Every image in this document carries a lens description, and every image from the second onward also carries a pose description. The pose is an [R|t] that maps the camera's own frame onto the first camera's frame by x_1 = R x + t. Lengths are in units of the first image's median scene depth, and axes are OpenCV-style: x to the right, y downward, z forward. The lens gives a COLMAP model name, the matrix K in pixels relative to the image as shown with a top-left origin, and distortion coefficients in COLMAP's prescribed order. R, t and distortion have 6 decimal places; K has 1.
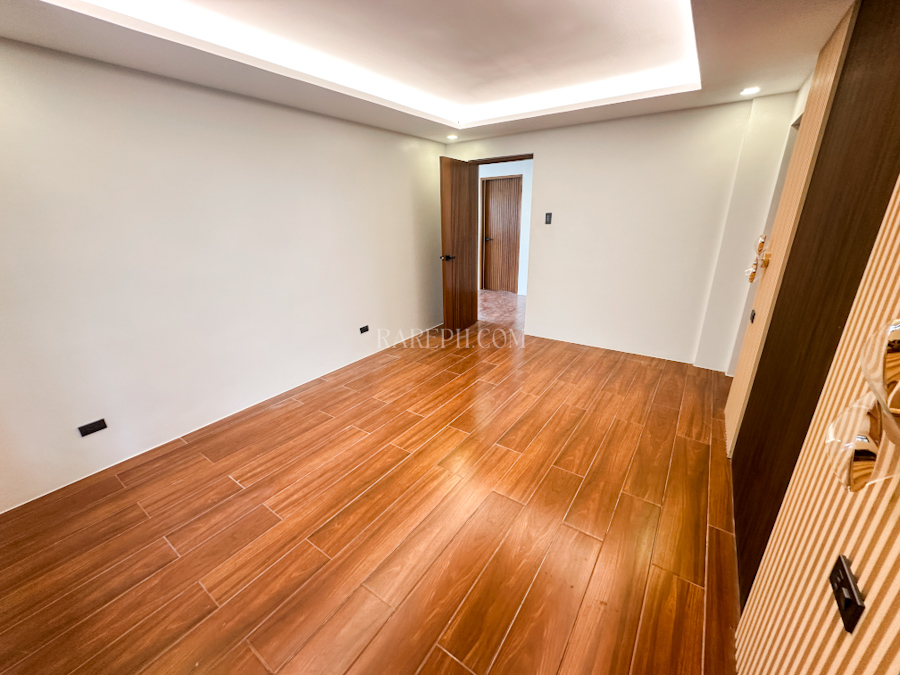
lens RADIAL K [[360.4, 0, 452.5], [0, 360.4, 335.9], [0, 0, 1]] dist [0.000905, 0.000662]
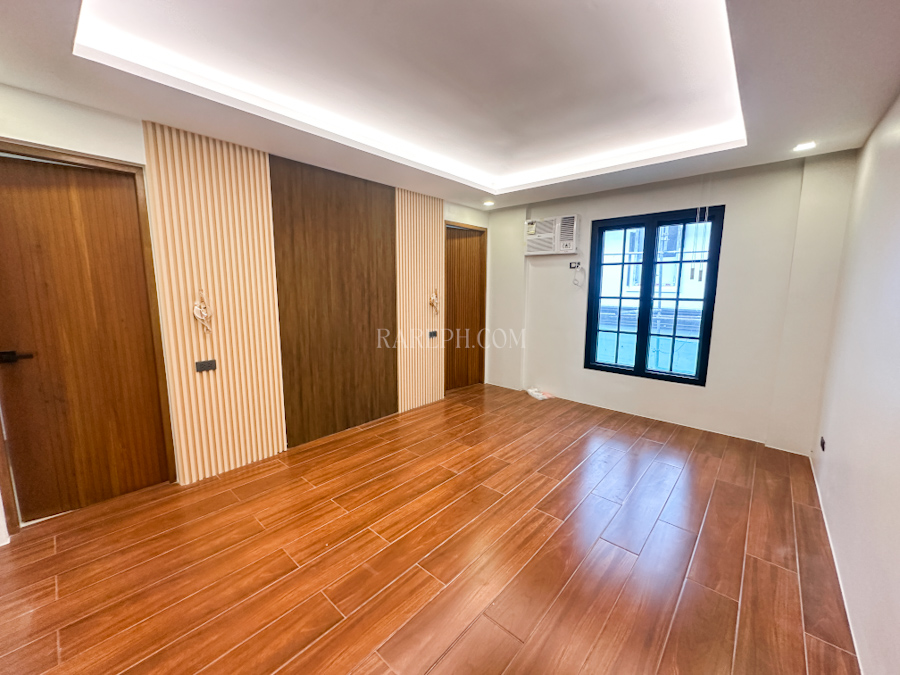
lens RADIAL K [[360.4, 0, 450.0], [0, 360.4, 336.5], [0, 0, 1]] dist [0.000905, 0.000662]
pose [[-0.992273, -0.005914, 0.123930, 0.012891], [0.051182, 0.890401, 0.452291, -0.492278], [-0.113022, 0.455139, -0.883218, 1.586905]]
